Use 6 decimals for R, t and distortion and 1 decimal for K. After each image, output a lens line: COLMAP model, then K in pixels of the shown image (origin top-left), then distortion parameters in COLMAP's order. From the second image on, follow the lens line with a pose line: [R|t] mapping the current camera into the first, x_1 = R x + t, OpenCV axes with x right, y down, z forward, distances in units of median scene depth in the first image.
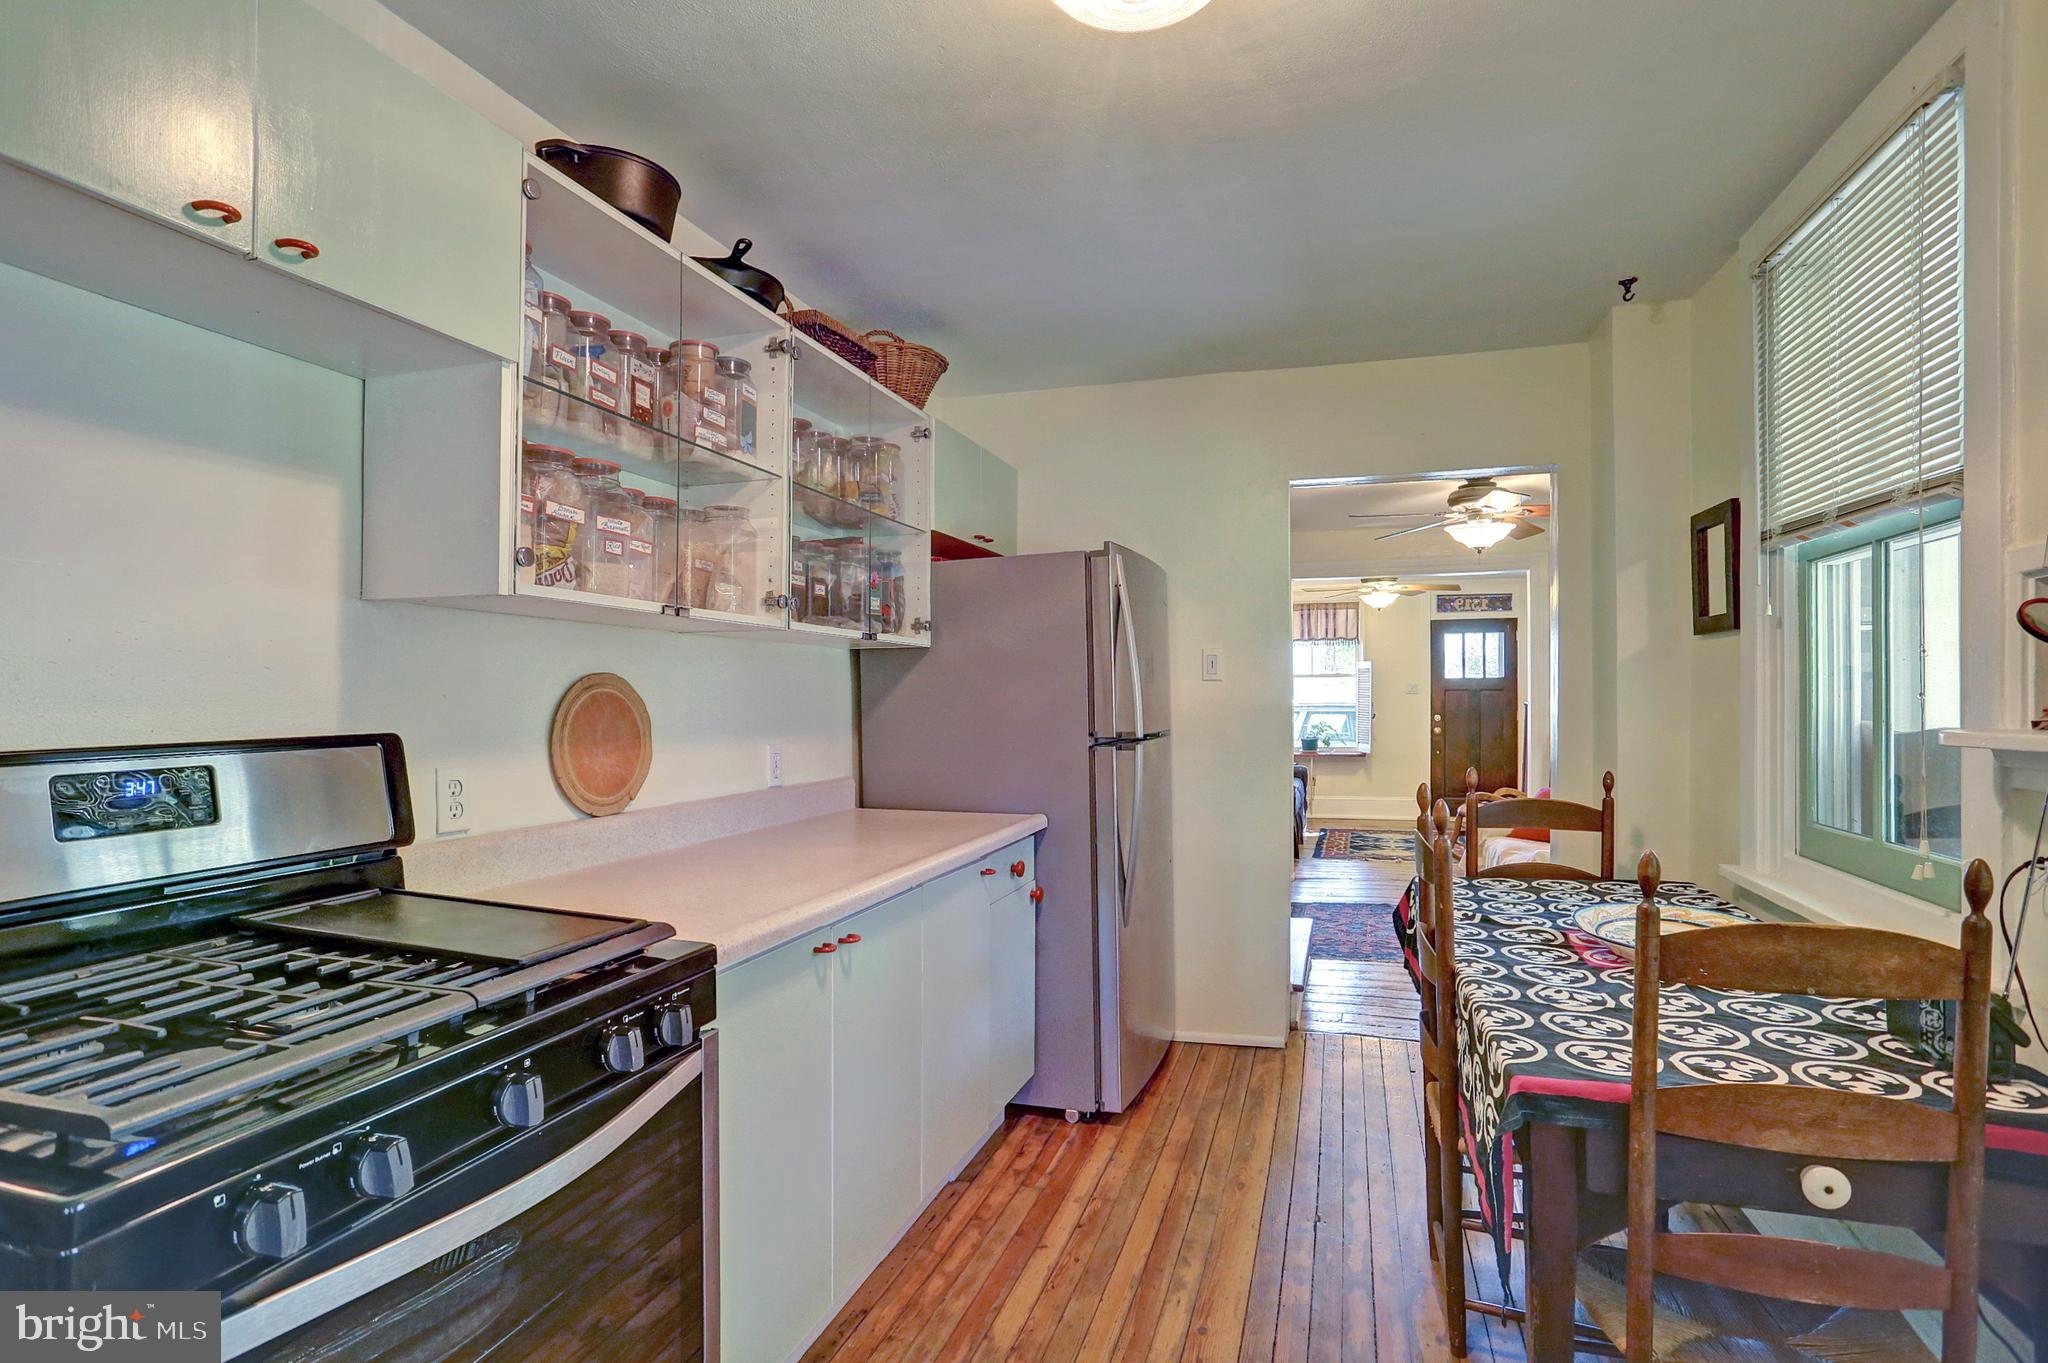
lens RADIAL K [[1027.5, 0, 1033.5], [0, 1027.5, 665.9], [0, 0, 1]] dist [-0.047876, 0.018155]
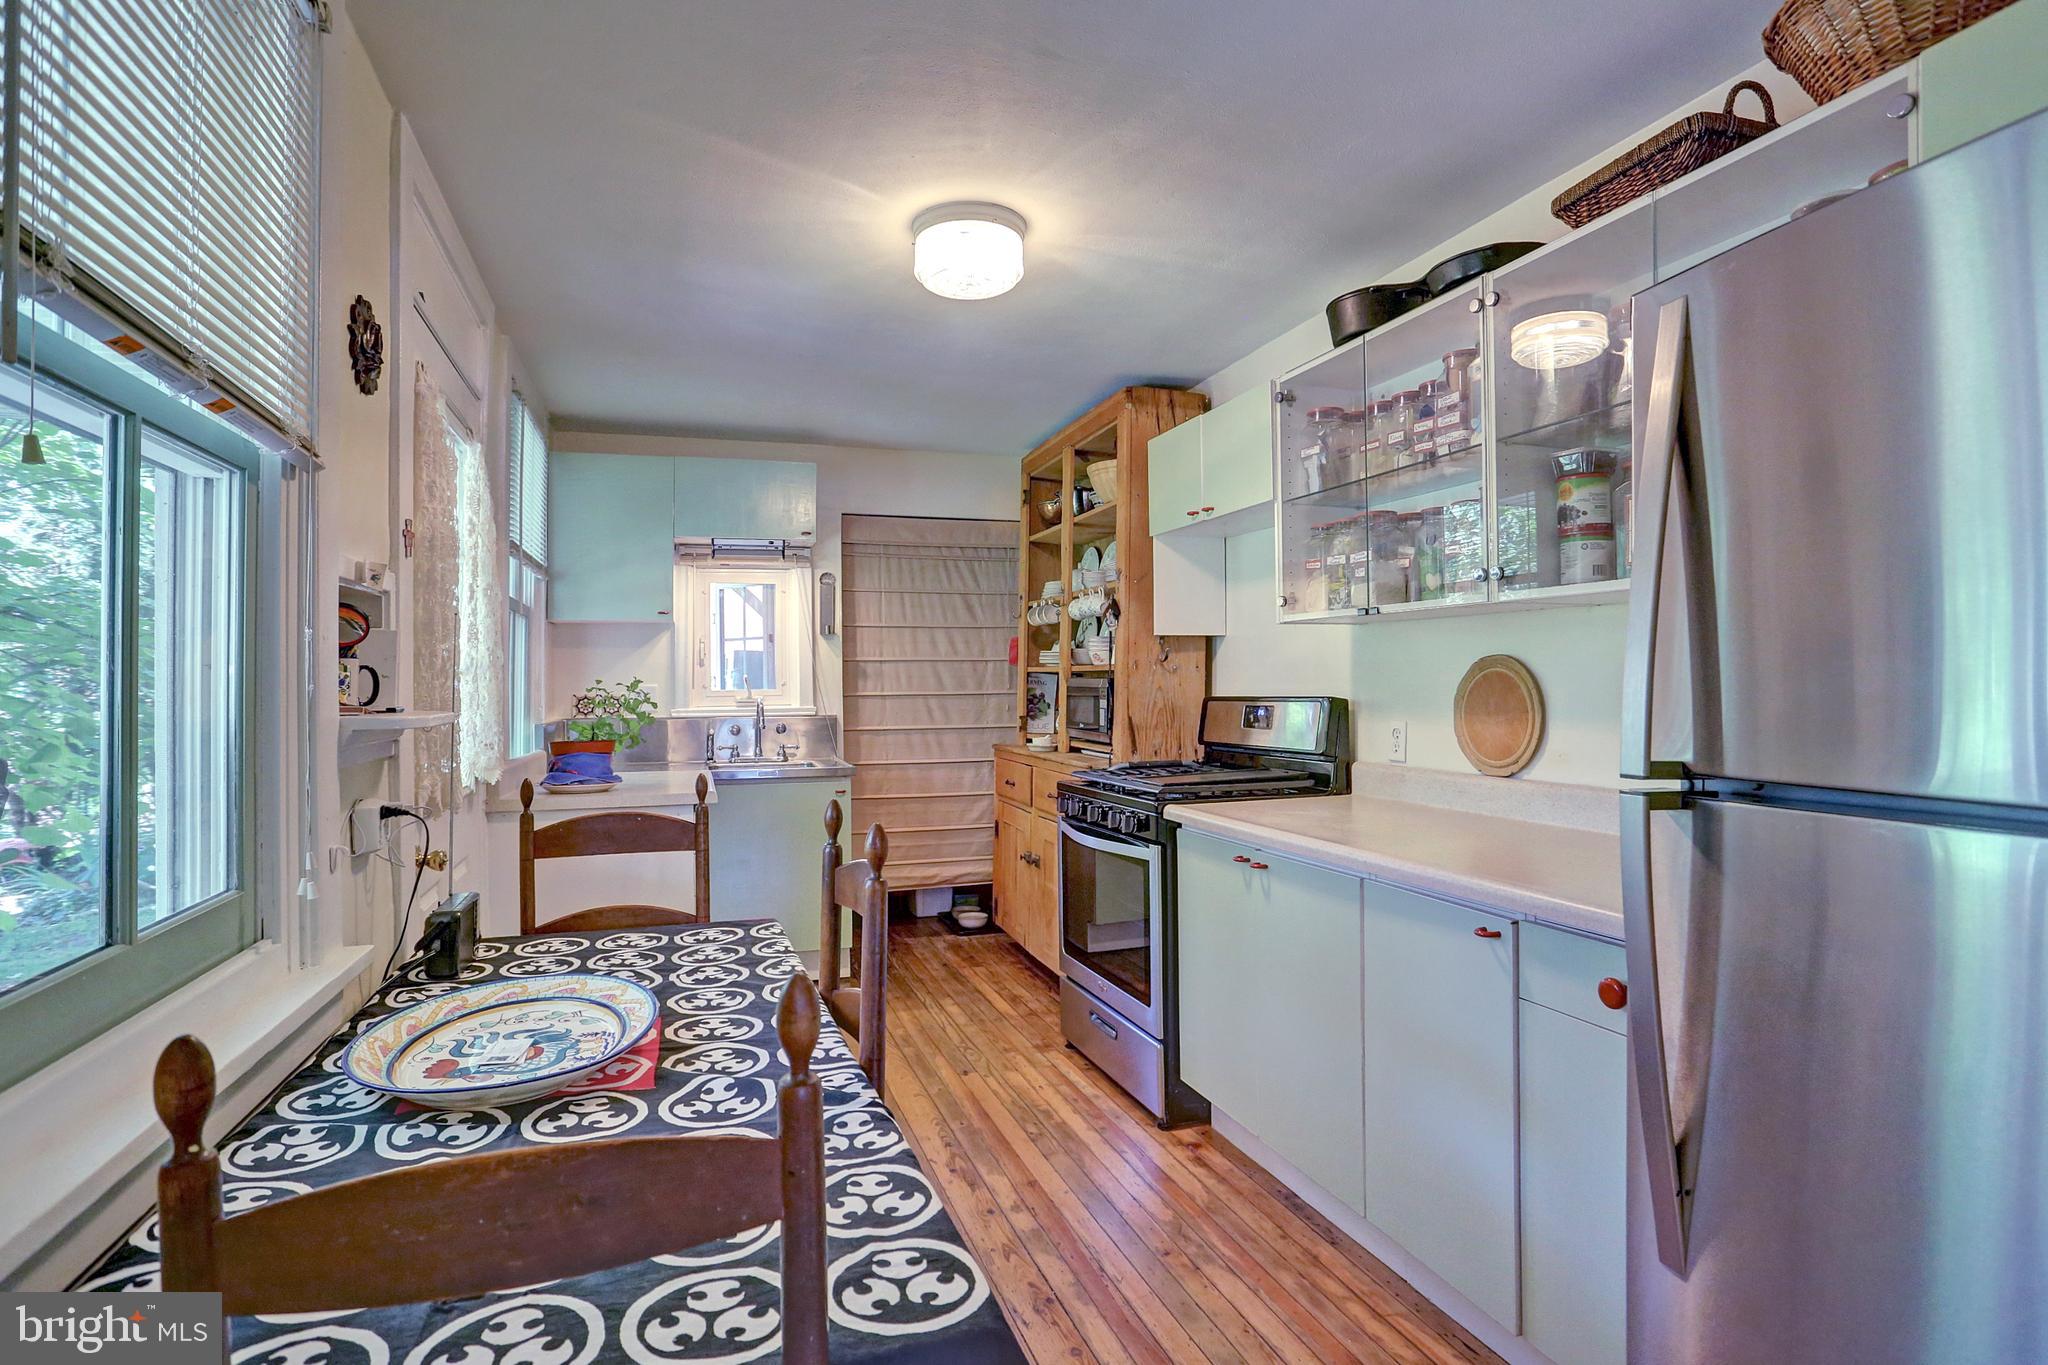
lens RADIAL K [[1027.5, 0, 1029.0], [0, 1027.5, 676.9], [0, 0, 1]] dist [-0.047876, 0.018155]
pose [[-0.810332, 0.008657, -0.585907, 0.716964], [0.028282, 0.999303, -0.024349, 0.046130], [0.585288, -0.036301, -0.810012, 1.670505]]
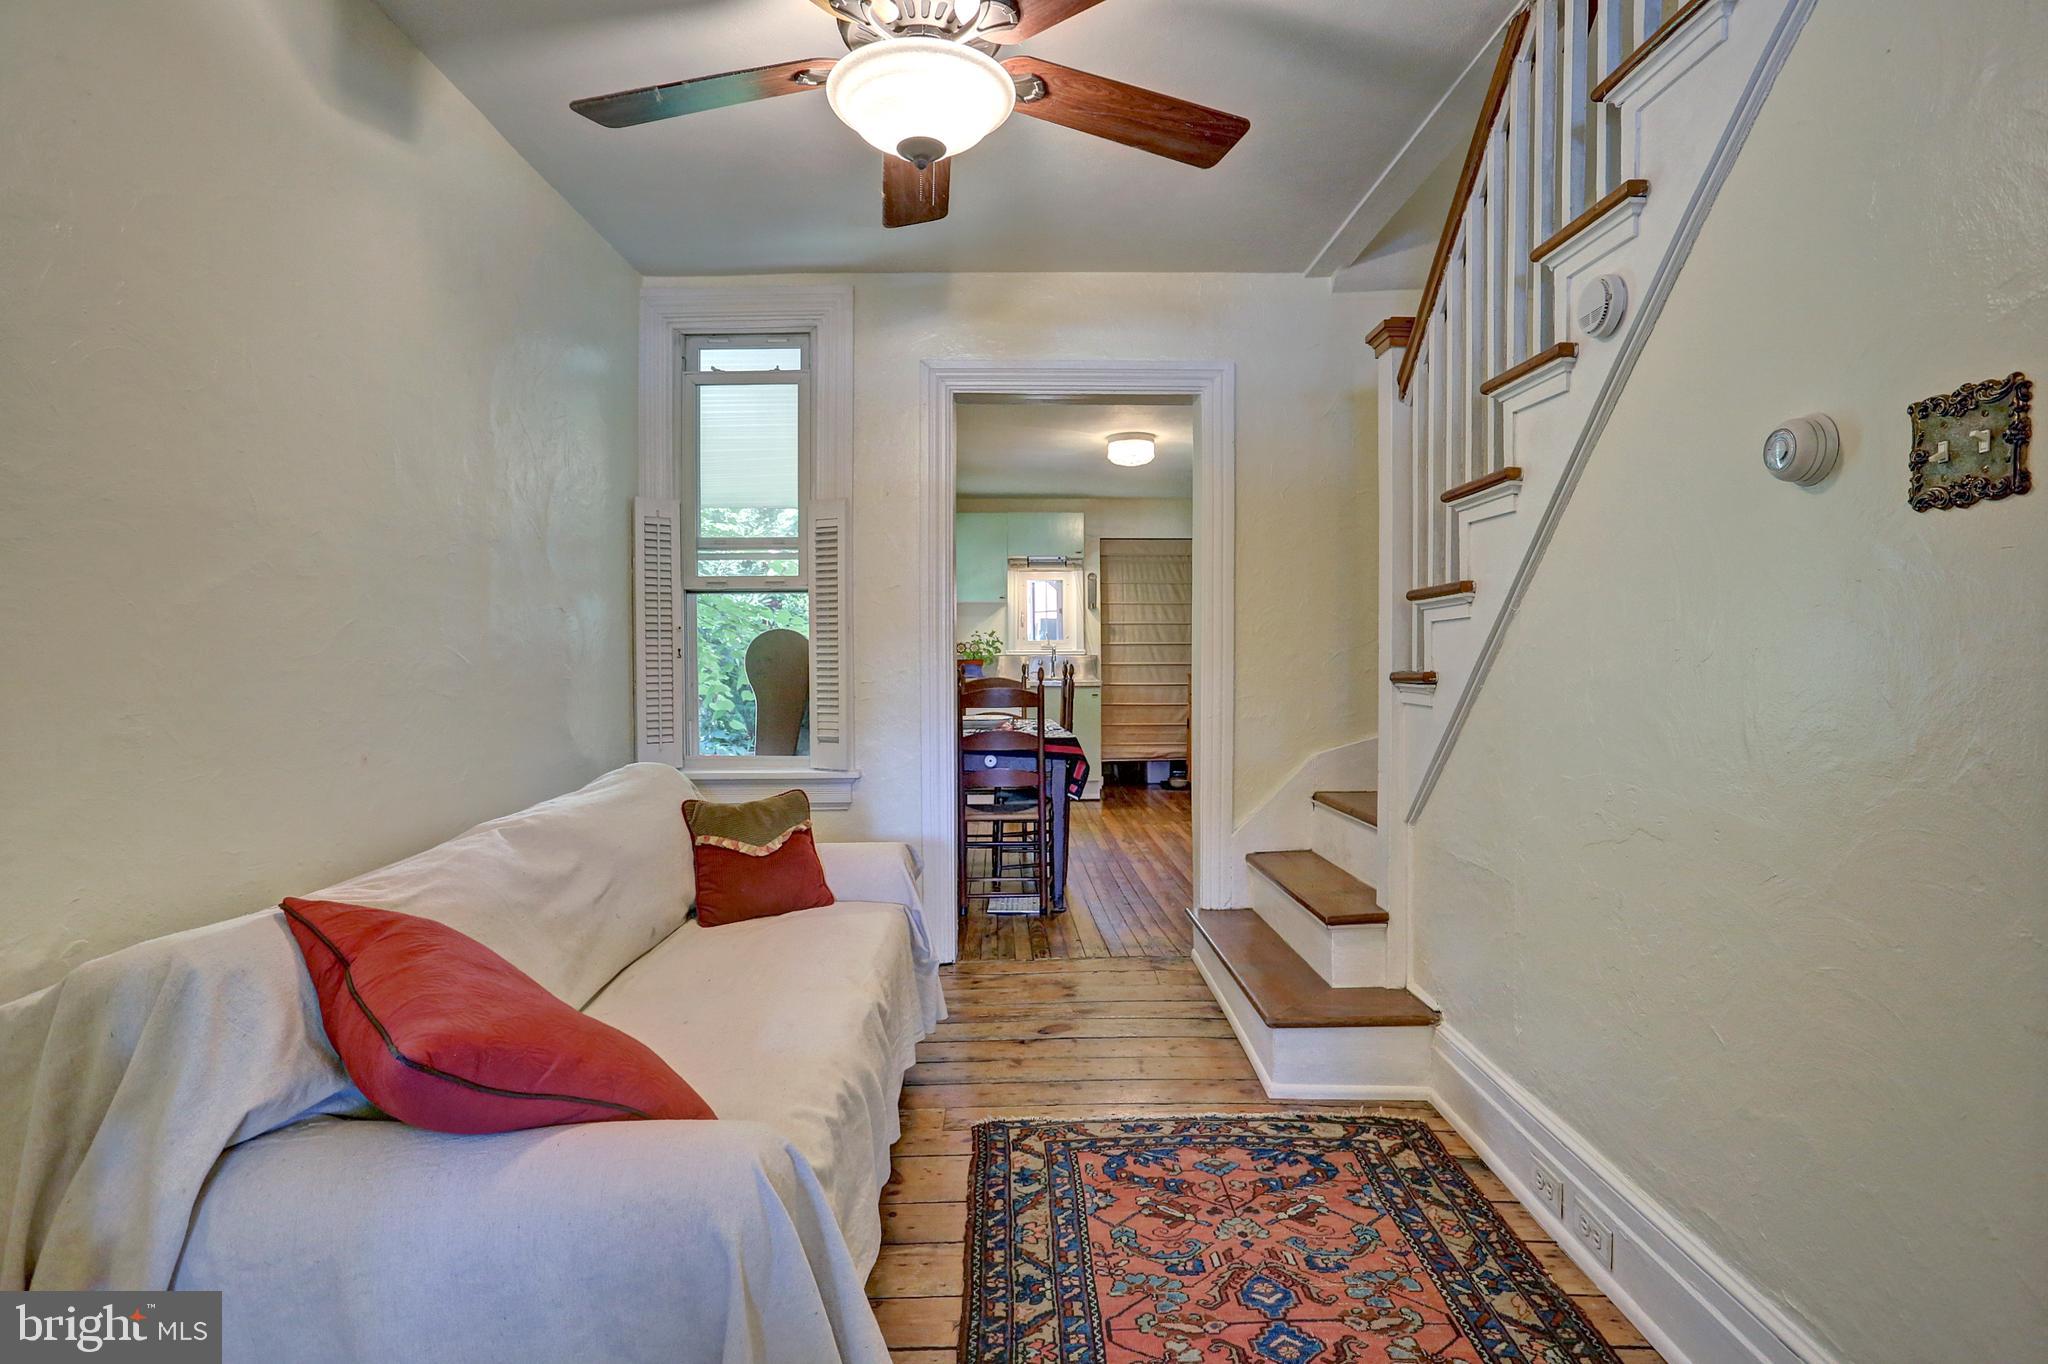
lens RADIAL K [[1075.0, 0, 1025.2], [0, 1075.0, 680.4], [0, 0, 1]] dist [-0.037055, -0.000414]
pose [[-0.947900, 0.014533, -0.318237, 1.425953], [0.016169, 0.999866, -0.002501, 0.189785], [0.318158, -0.007516, -0.948008, 3.747208]]
